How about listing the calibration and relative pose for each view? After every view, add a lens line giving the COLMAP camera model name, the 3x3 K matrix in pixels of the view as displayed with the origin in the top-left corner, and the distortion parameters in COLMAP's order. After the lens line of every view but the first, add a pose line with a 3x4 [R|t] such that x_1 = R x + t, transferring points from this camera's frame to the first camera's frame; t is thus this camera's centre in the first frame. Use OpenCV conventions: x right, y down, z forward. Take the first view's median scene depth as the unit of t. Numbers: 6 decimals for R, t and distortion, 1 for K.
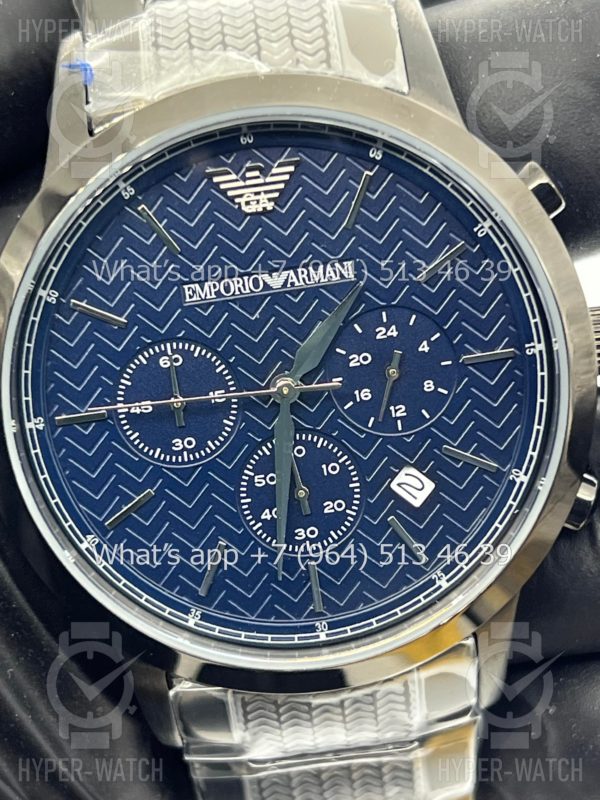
lens RADIAL K [[1865.6, 0, 293.5], [0, 1865.6, 401.6], [0, 0, 1]] dist [0.195981, 0.000000]
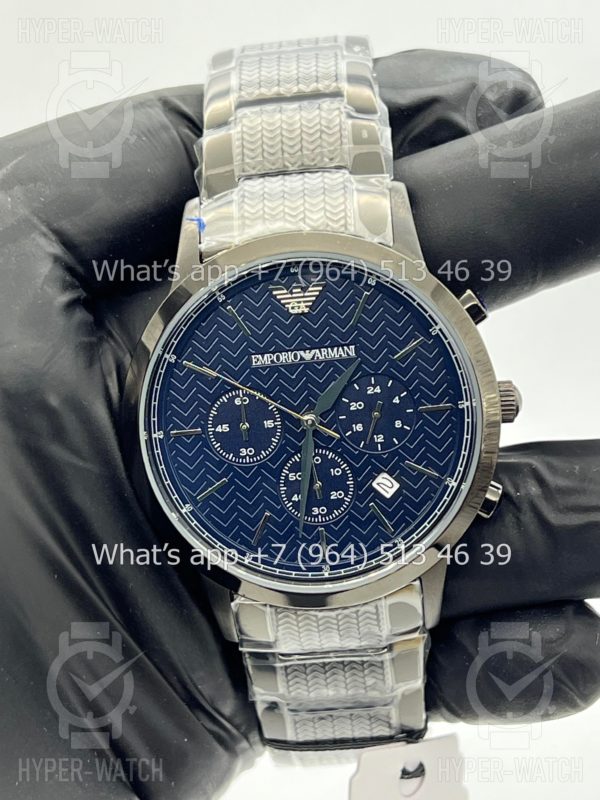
lens RADIAL K [[1767.5, 0, 293.8], [0, 1767.5, 401.0], [0, 0, 1]] dist [0.225465, 0.000000]
pose [[0.997039, 0.050253, -0.058199, 0.070480], [-0.051492, 0.998473, -0.019994, 0.007133], [0.057106, 0.022932, 0.998105, -0.550046]]
